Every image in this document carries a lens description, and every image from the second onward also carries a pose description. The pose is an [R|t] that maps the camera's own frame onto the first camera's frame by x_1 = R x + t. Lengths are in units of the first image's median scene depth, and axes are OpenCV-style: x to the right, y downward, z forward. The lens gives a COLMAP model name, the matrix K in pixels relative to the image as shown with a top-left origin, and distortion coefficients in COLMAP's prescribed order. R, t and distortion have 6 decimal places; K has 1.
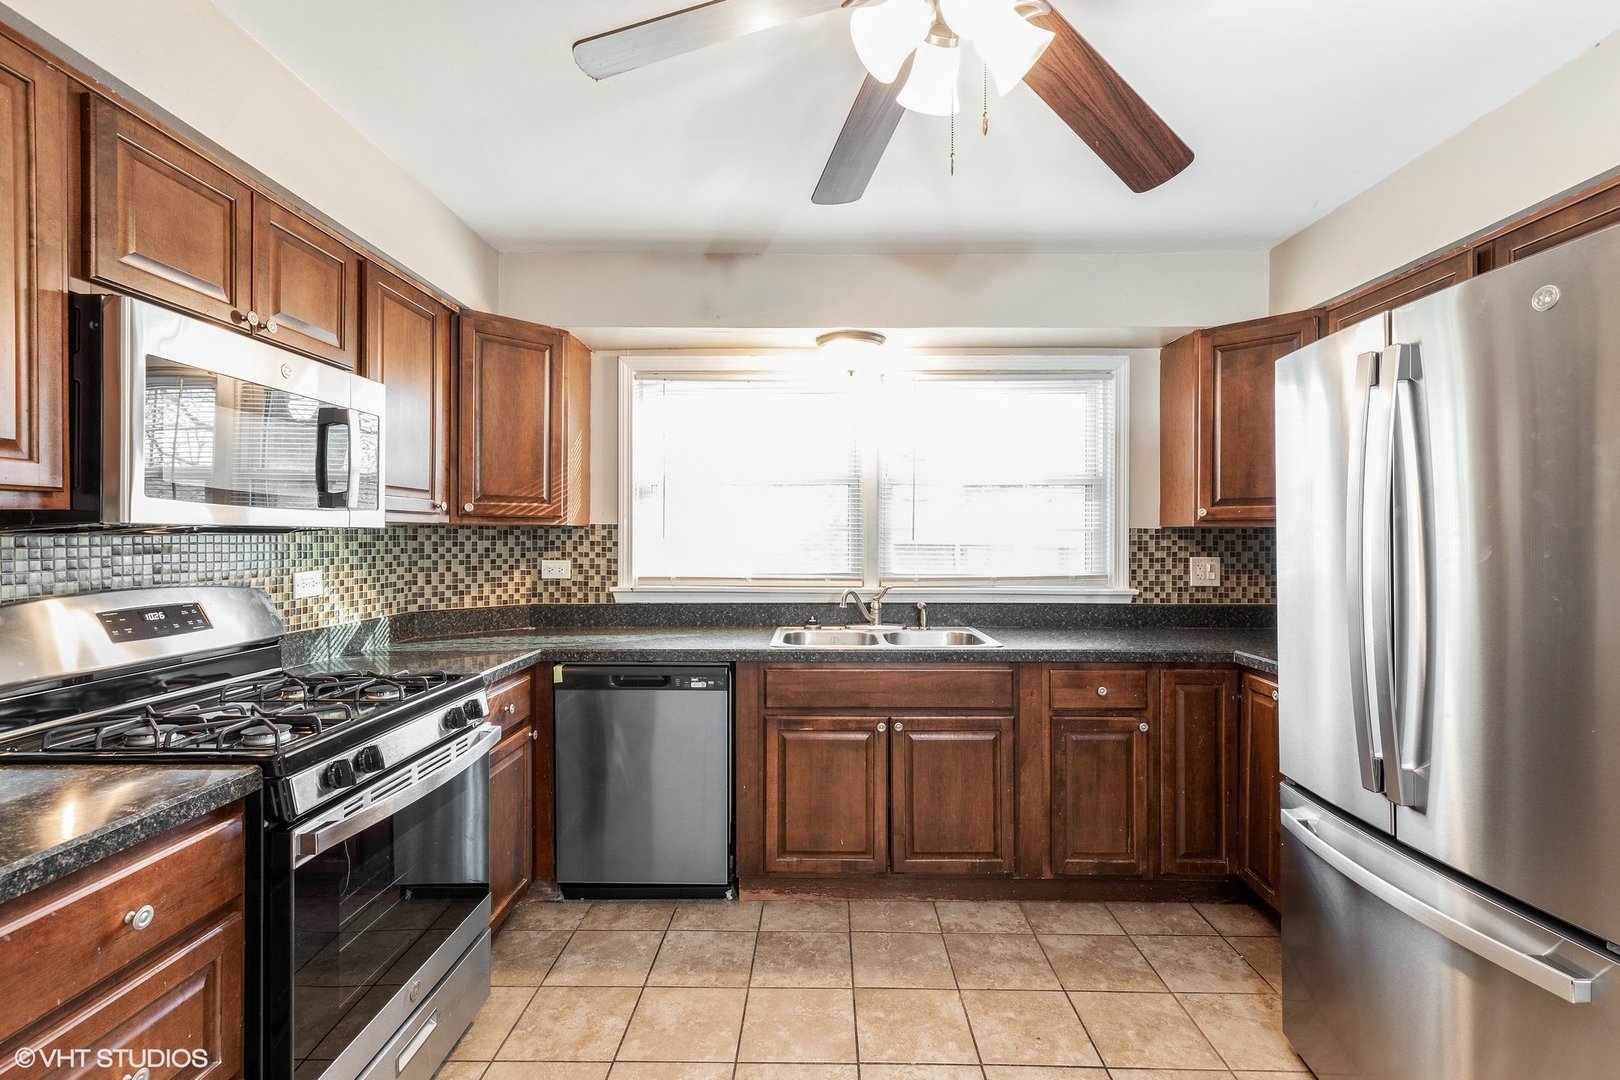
lens RADIAL K [[731.6, 0, 810.0], [0, 731.6, 540.0], [0, 0, 1]] dist [0.012526, -0.000662]
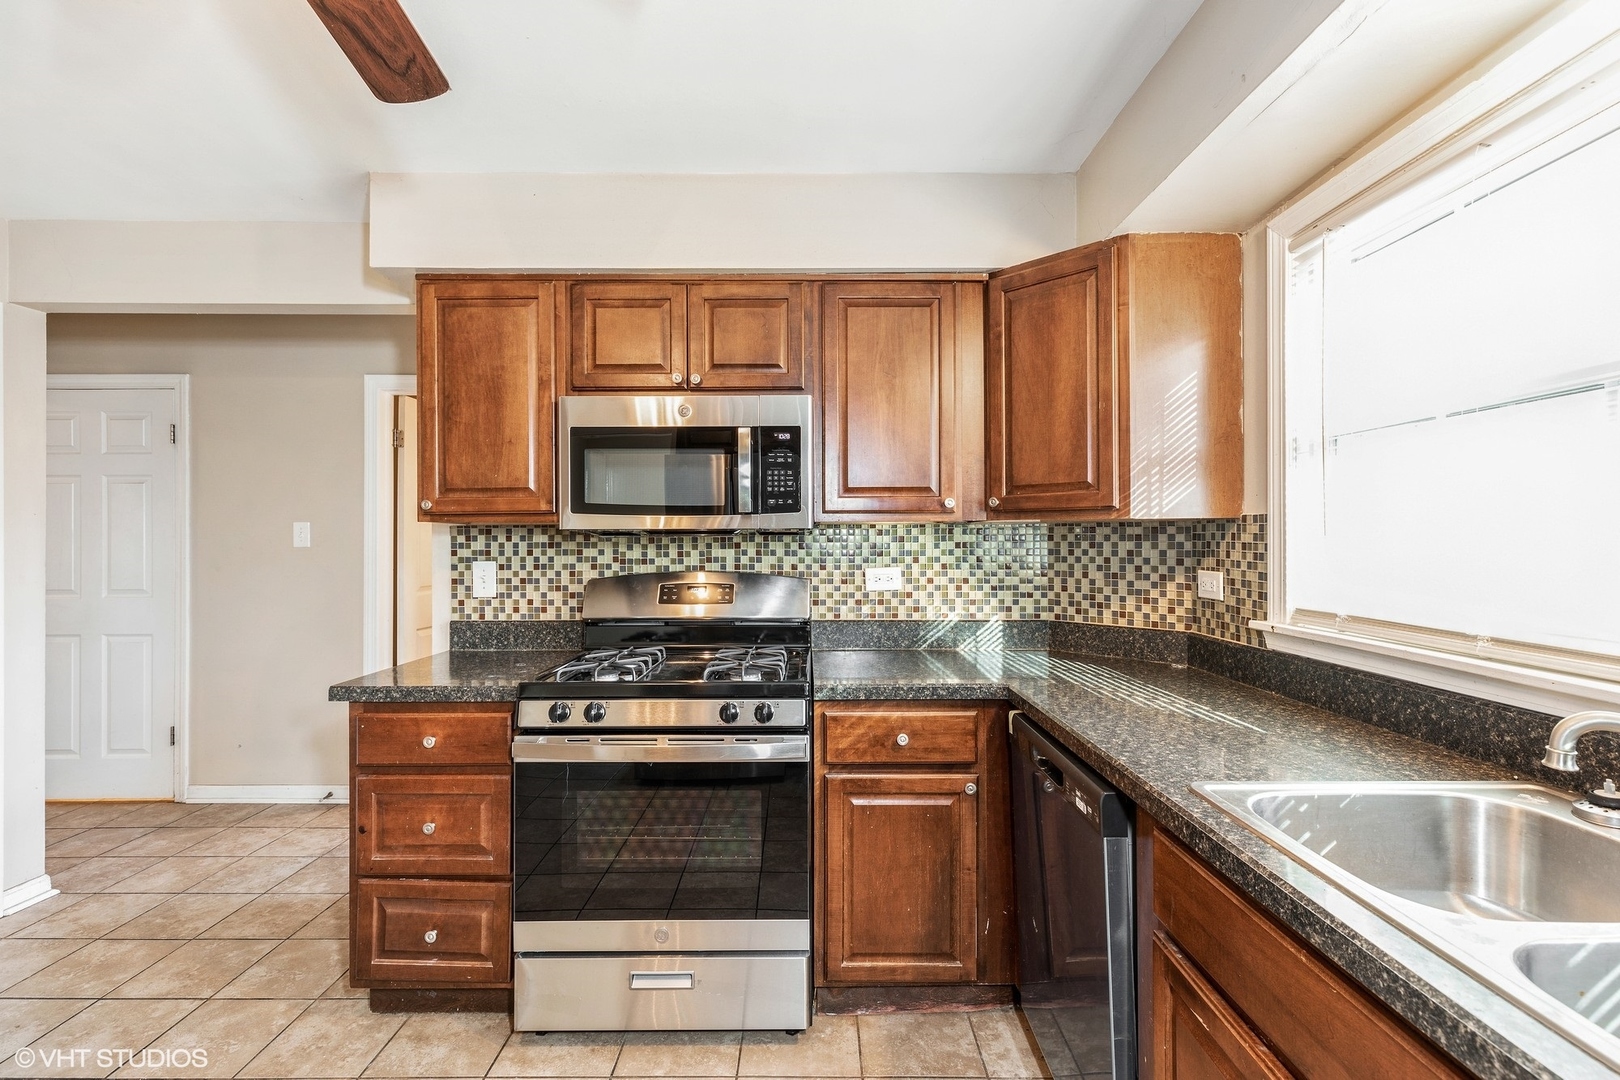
lens RADIAL K [[731.6, 0, 810.0], [0, 731.6, 540.0], [0, 0, 1]] dist [0.012526, -0.000662]
pose [[0.014637, 0.001783, -0.999891, 0.335640], [-0.001245, 0.999998, 0.001765, -0.001349], [0.999892, 0.001219, 0.014639, 0.670392]]
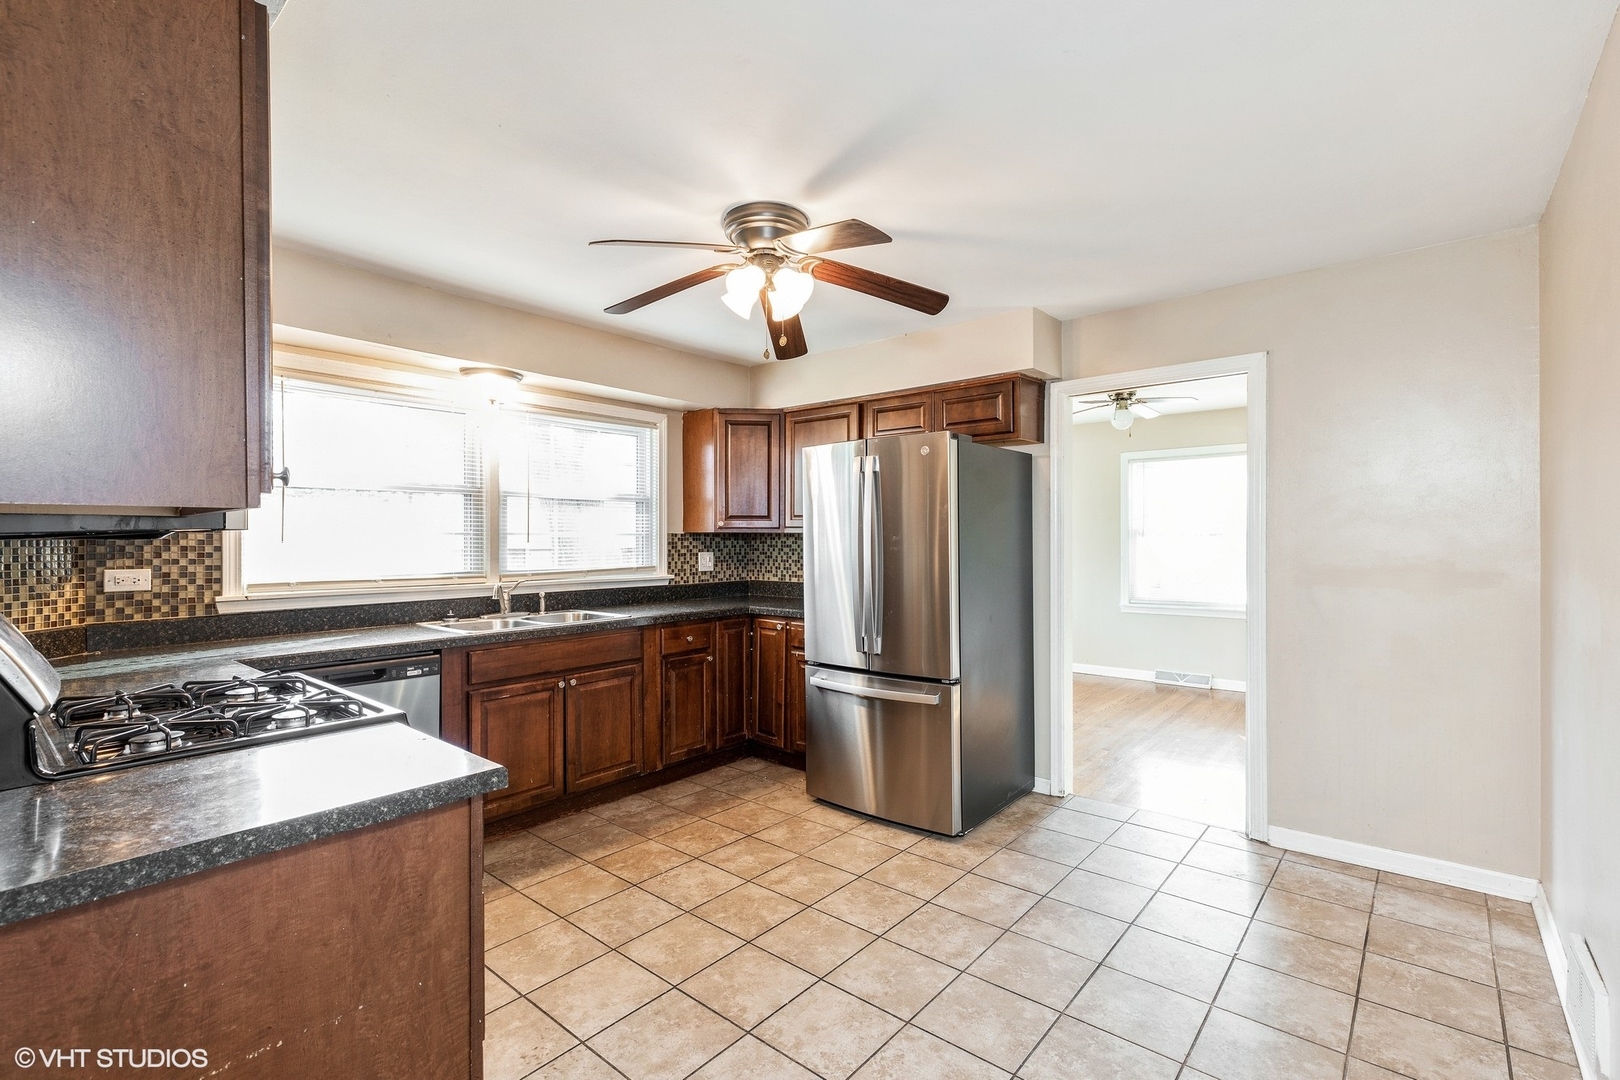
lens RADIAL K [[731.6, 0, 810.0], [0, 731.6, 540.0], [0, 0, 1]] dist [0.012526, -0.000662]
pose [[0.637416, -0.004559, 0.770506, -0.535654], [0.007438, 0.999972, -0.000236, -0.000167], [-0.770484, 0.005881, 0.637432, -0.154984]]
